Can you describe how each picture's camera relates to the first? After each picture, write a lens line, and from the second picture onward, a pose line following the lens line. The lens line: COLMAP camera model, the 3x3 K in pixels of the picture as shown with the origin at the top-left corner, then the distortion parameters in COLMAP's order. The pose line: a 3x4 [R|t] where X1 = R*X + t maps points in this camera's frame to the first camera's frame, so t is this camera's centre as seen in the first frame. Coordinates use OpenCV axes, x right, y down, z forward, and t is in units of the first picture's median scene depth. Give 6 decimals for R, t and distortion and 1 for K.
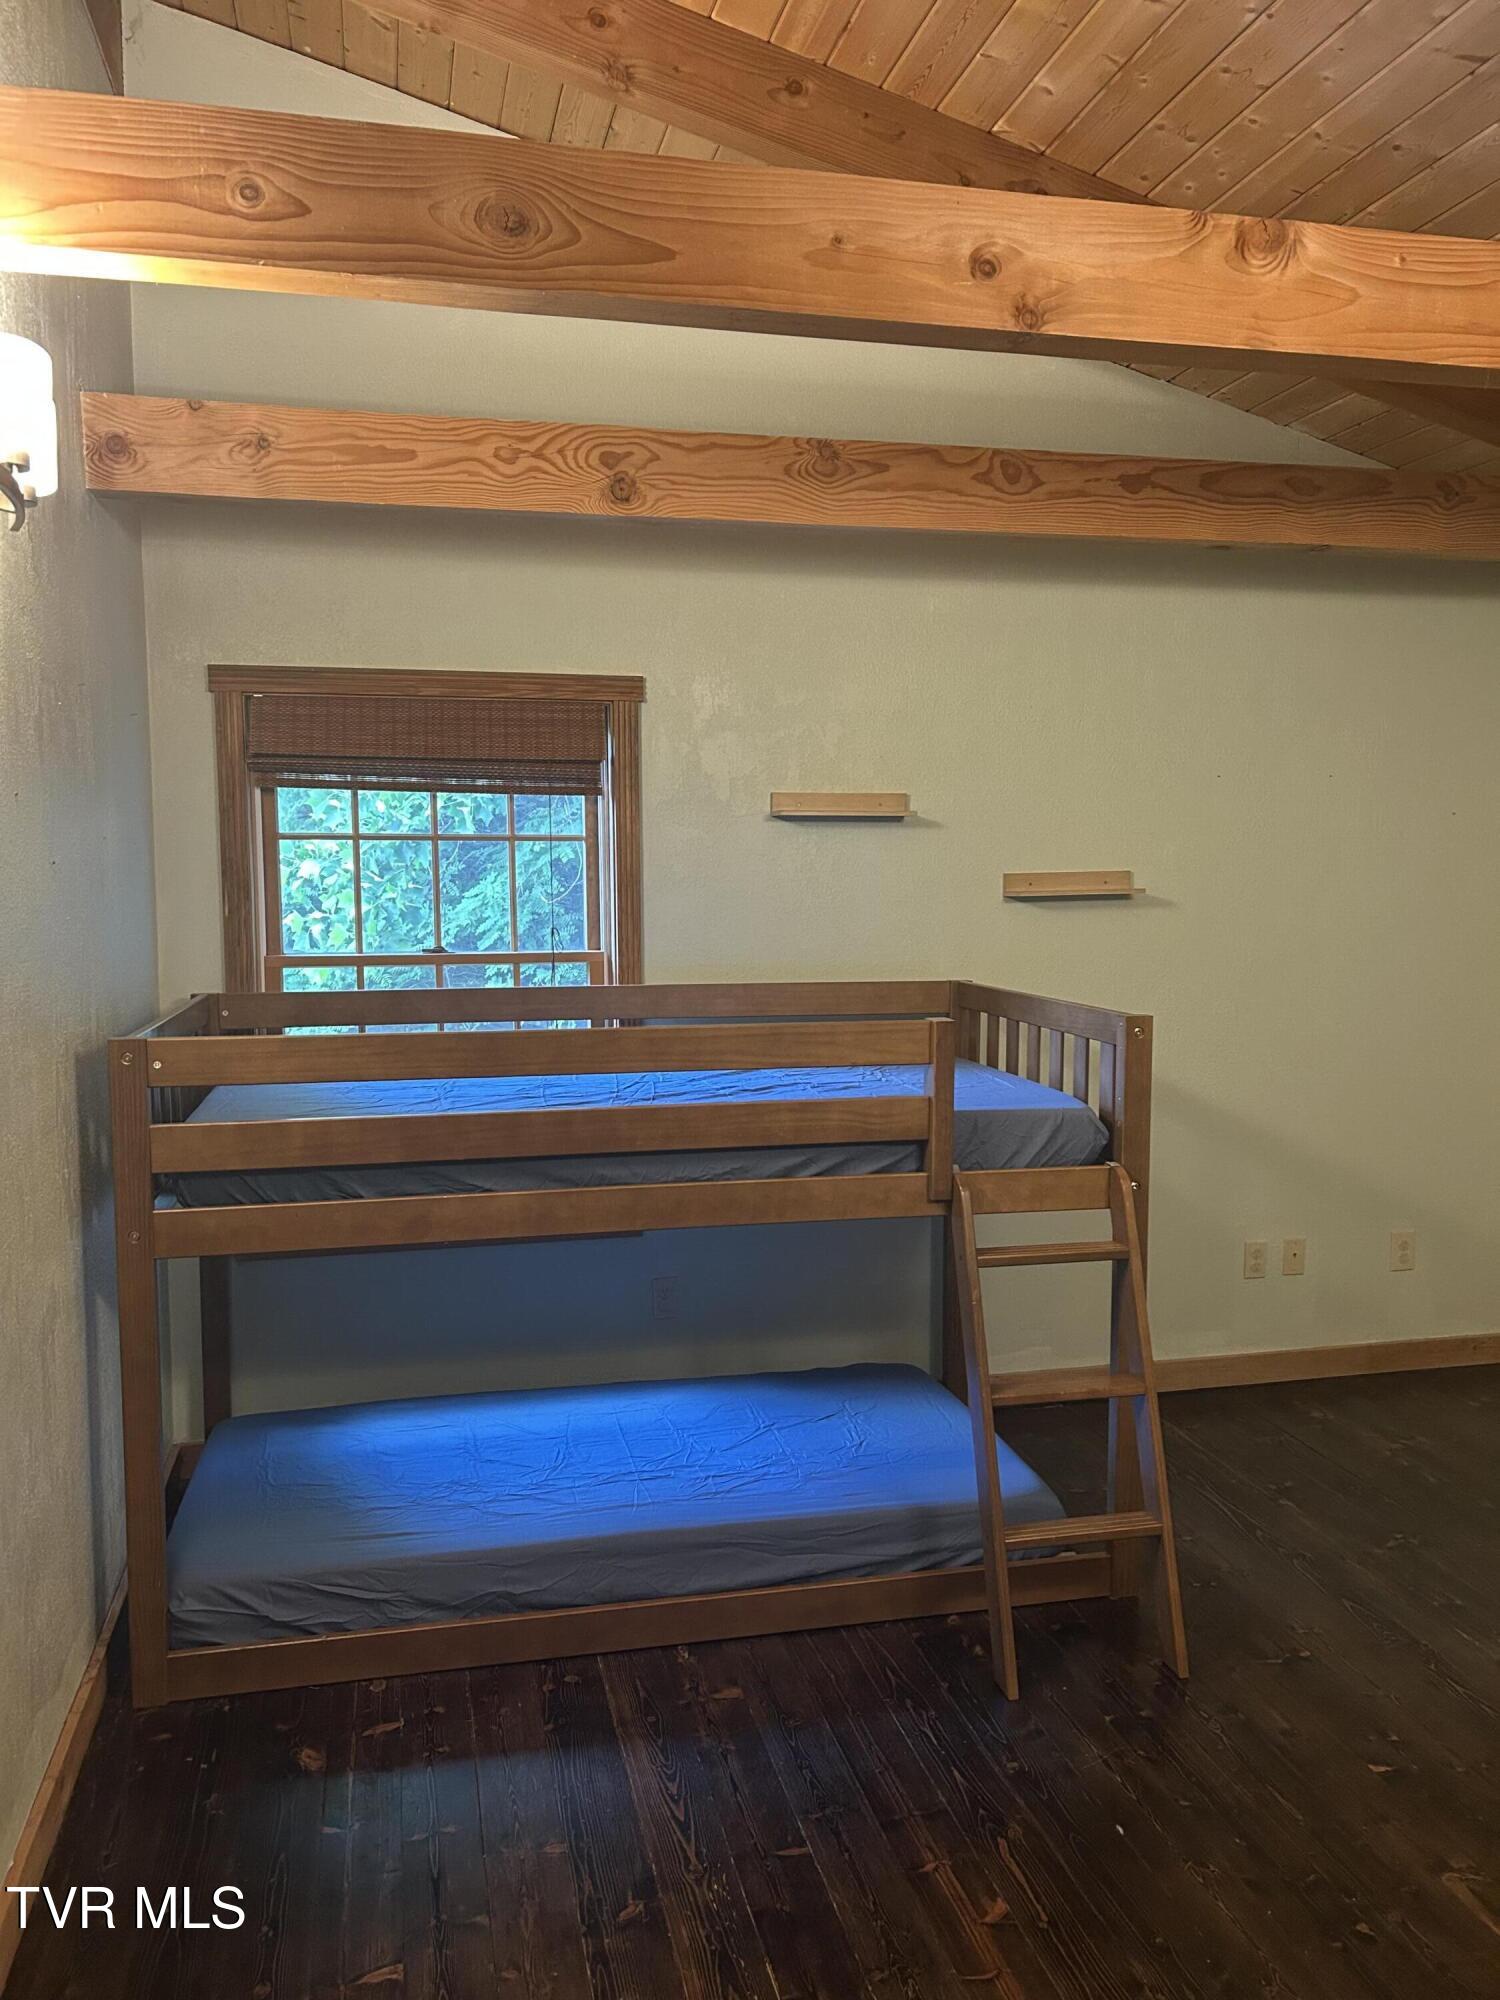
lens RADIAL K [[1502.3, 0, 733.5], [0, 1502.3, 992.8], [0, 0, 1]] dist [0.060496, -0.065154]
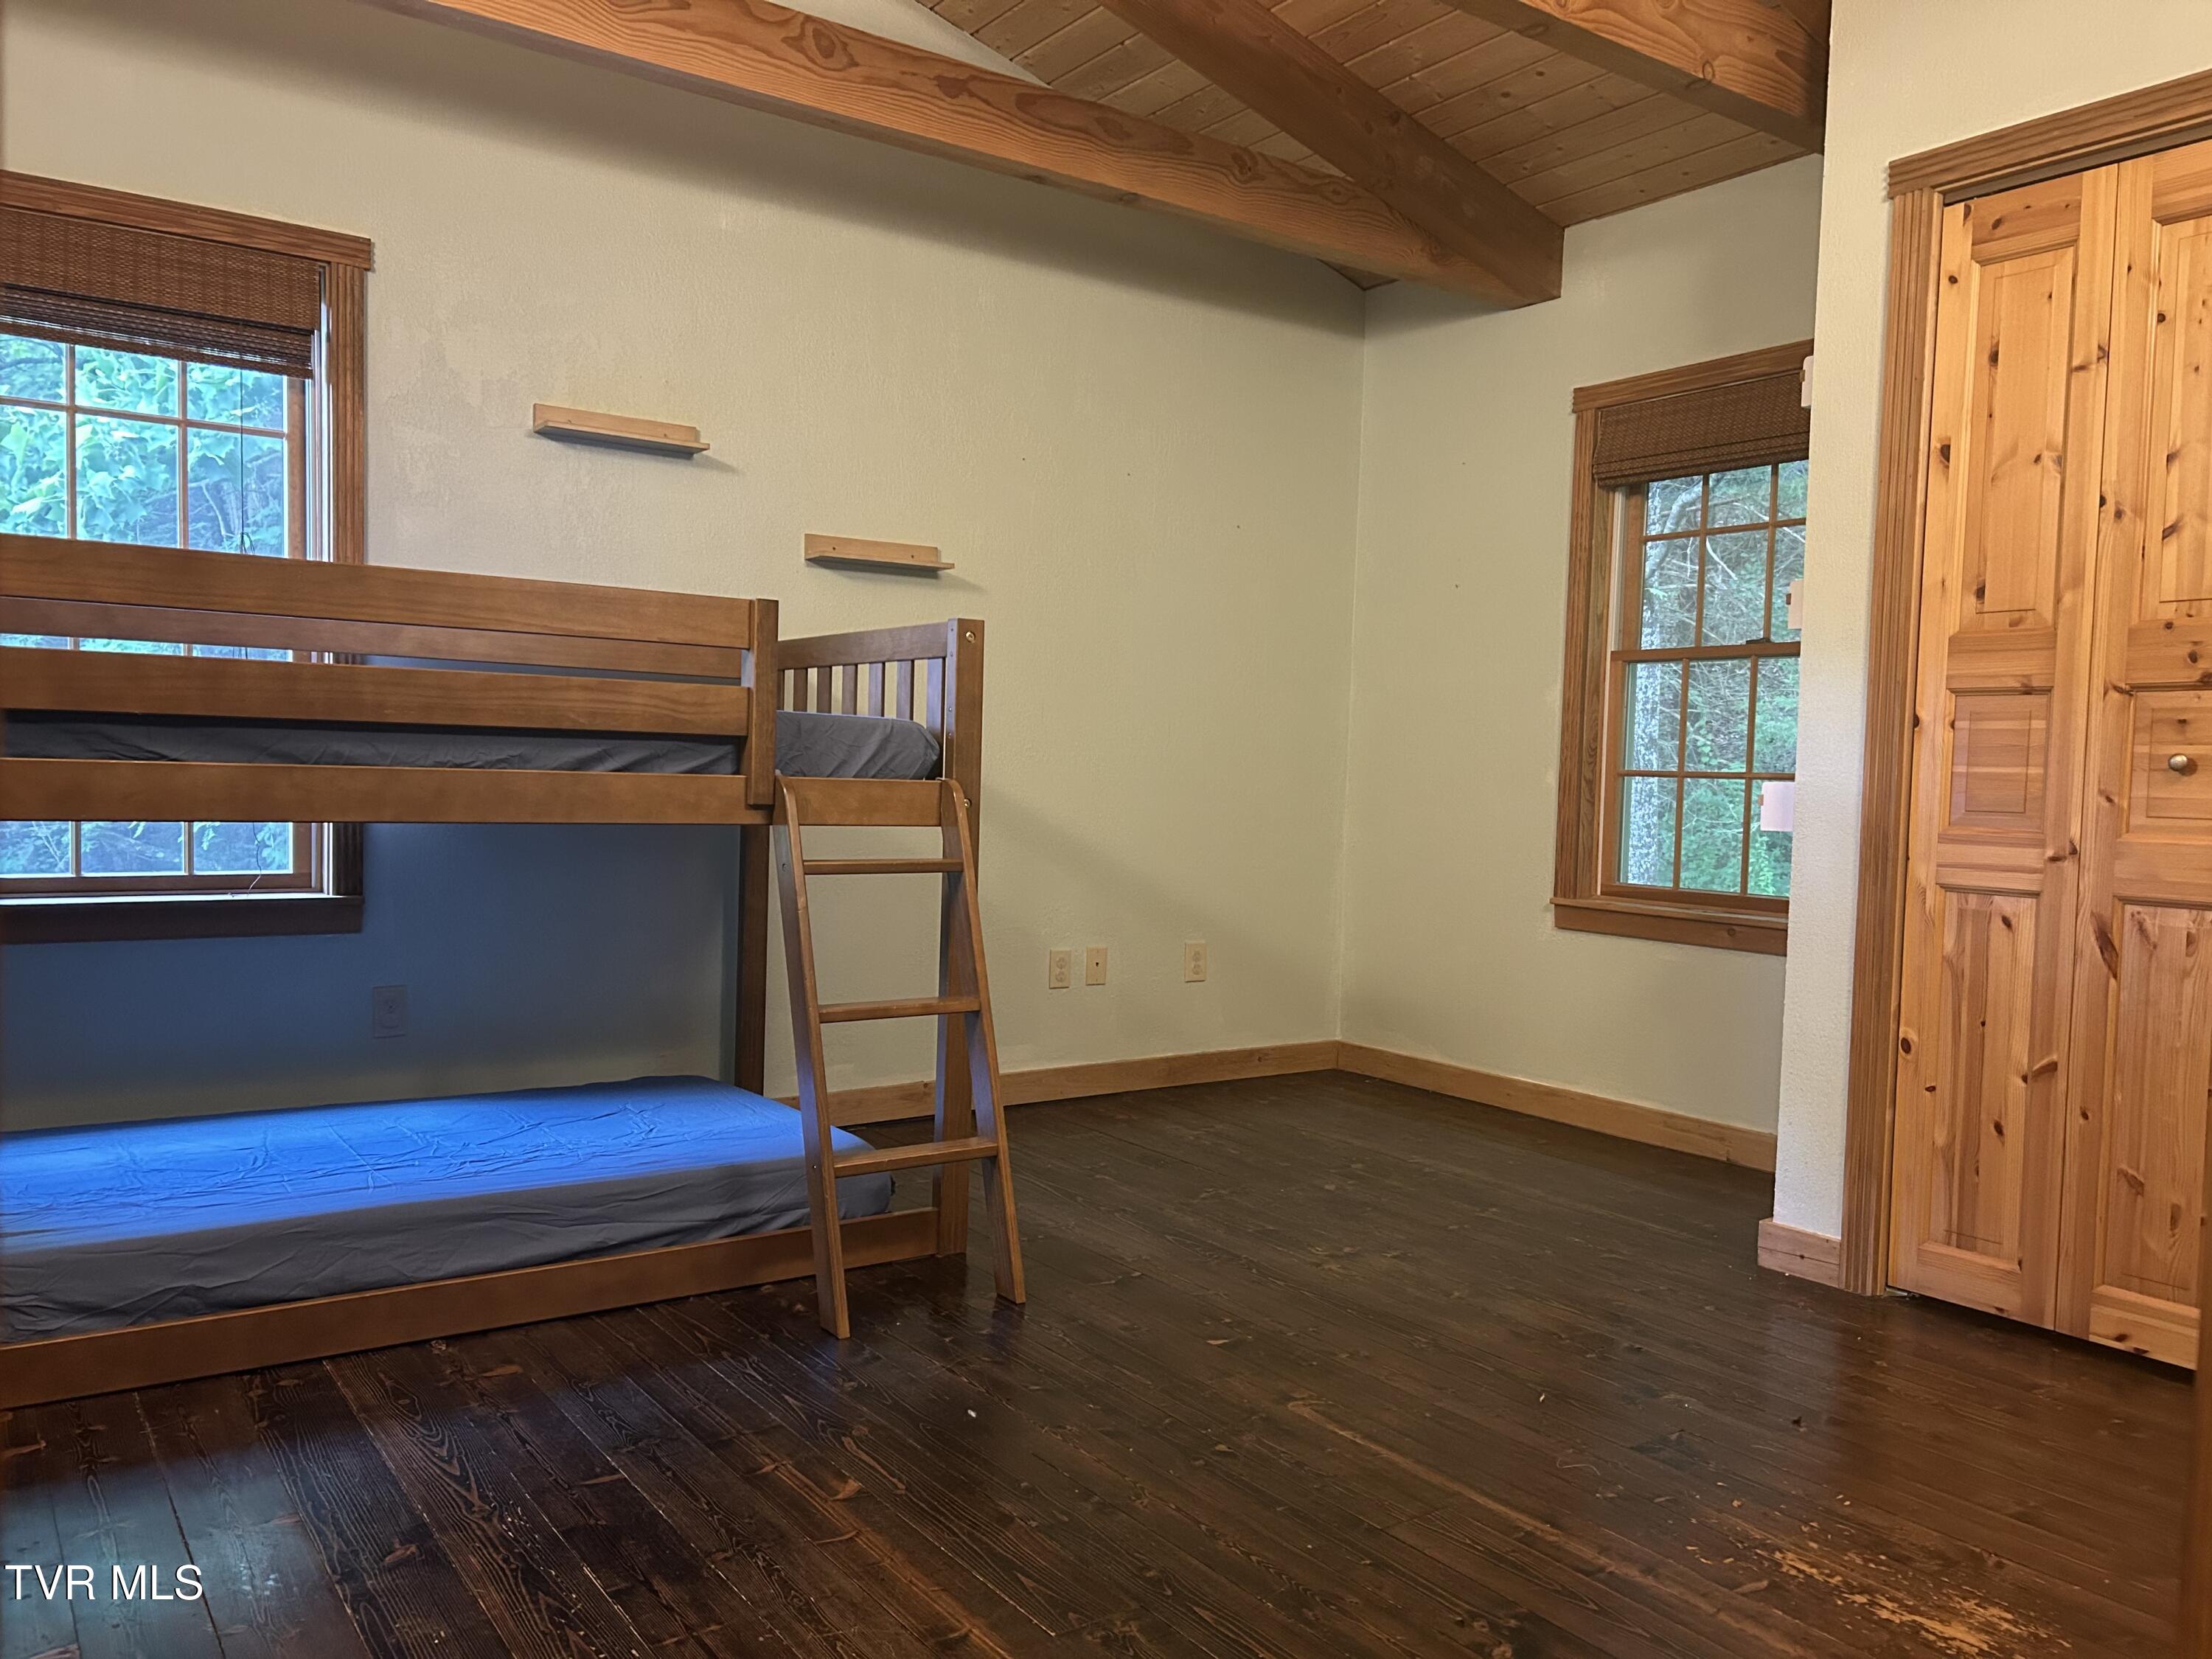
lens RADIAL K [[1661.5, 0, 1100.2], [0, 1661.5, 832.1], [0, 0, 1]] dist [0.060496, -0.065154]
pose [[0.924879, 0.008782, 0.380160, -0.049191], [0.006299, 0.999242, -0.038407, 0.192540], [-0.380210, 0.037917, 0.924123, 0.021206]]
